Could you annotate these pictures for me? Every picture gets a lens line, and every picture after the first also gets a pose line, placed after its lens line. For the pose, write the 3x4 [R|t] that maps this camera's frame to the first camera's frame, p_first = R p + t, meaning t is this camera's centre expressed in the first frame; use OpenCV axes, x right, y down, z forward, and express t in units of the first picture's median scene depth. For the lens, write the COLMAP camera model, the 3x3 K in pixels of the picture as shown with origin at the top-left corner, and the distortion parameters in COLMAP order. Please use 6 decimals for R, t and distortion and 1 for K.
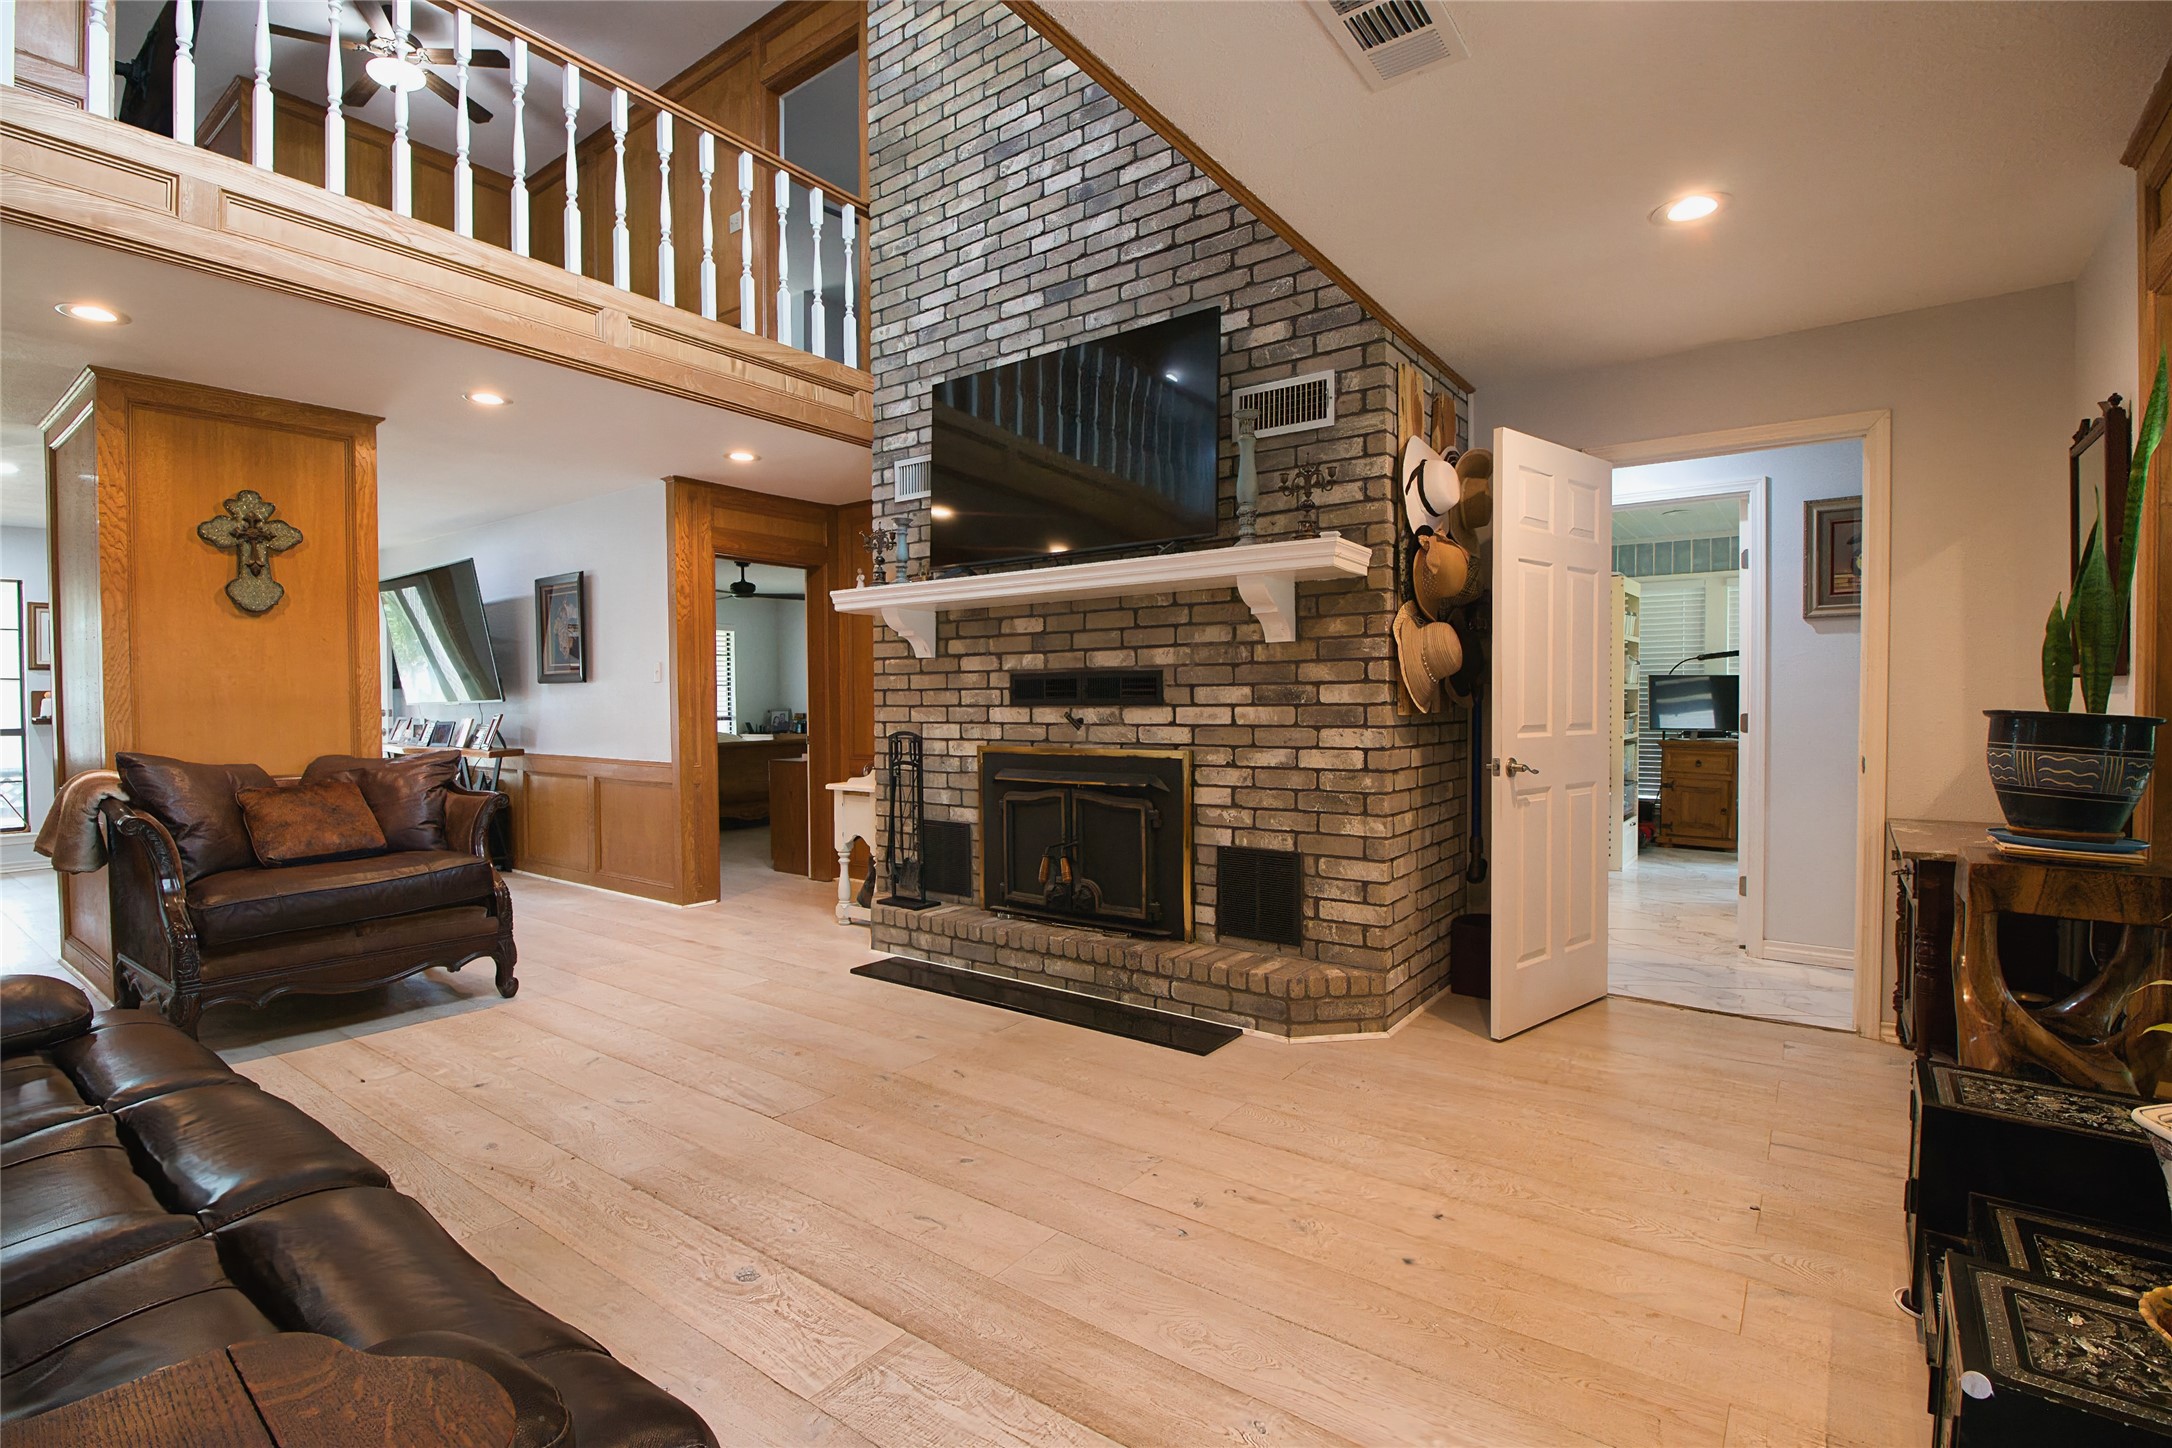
lens RADIAL K [[1007.6, 0, 1080.4], [0, 1007.6, 722.3], [0, 0, 1]] dist [0.000916, -0.012042]
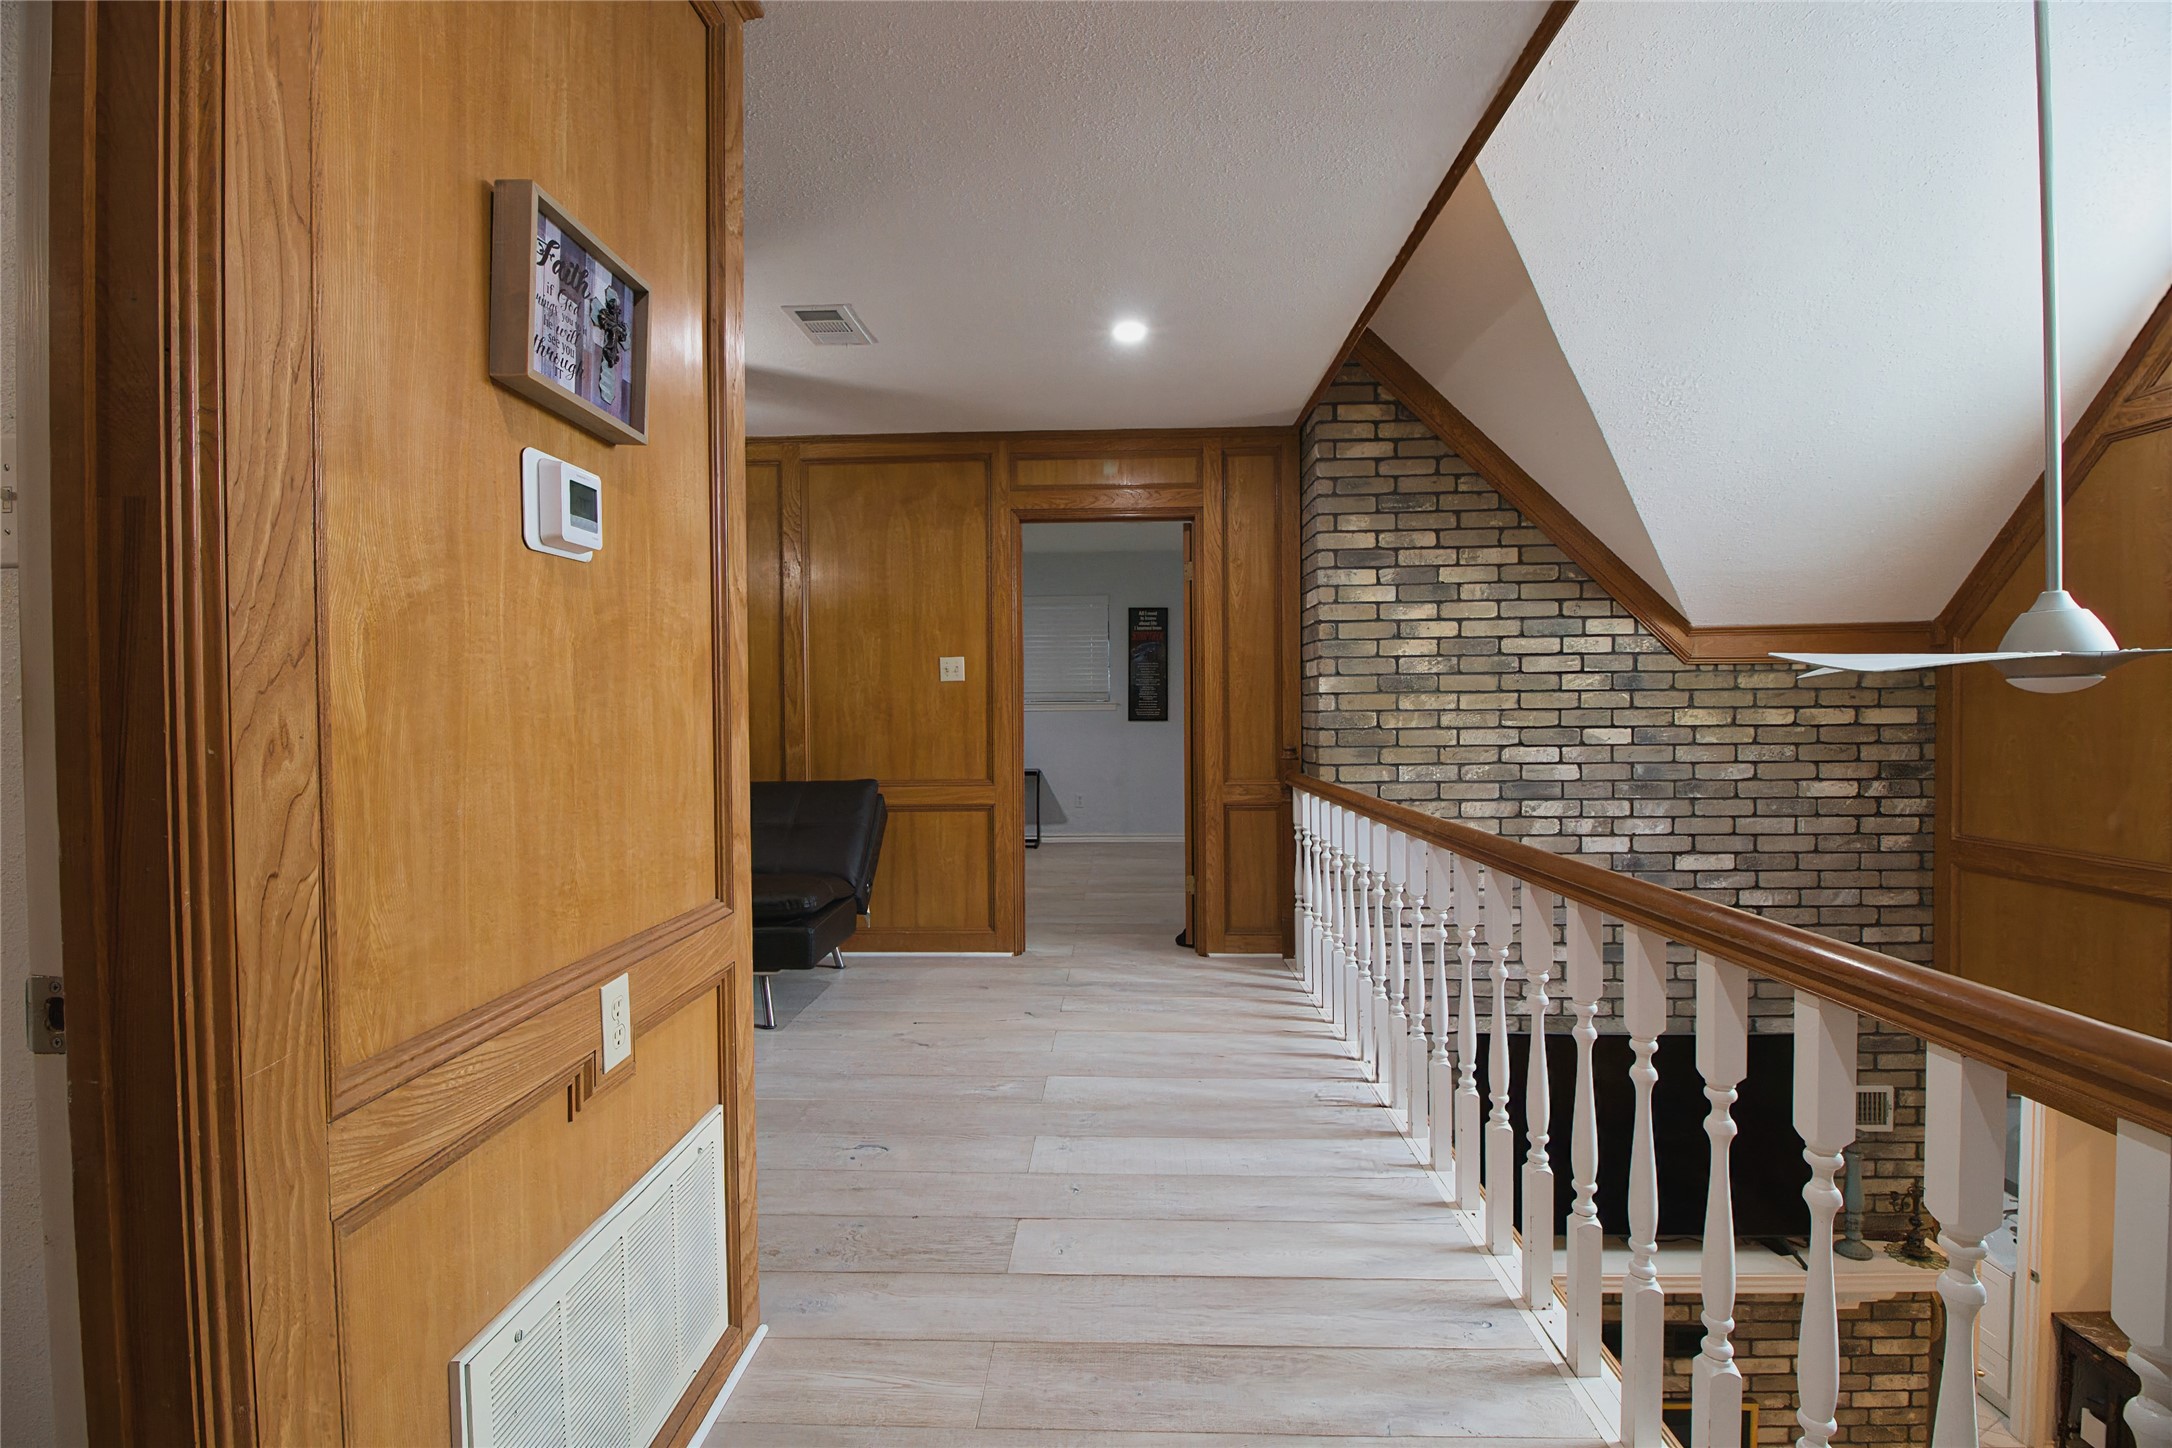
lens RADIAL K [[1007.6, 0, 1080.4], [0, 1007.6, 722.3], [0, 0, 1]] dist [0.000916, -0.012042]
pose [[0.822381, -0.009620, 0.568856, -1.082014], [0.016180, 0.999848, -0.006483, -0.699421], [-0.568707, 0.014535, 0.822412, 0.493627]]
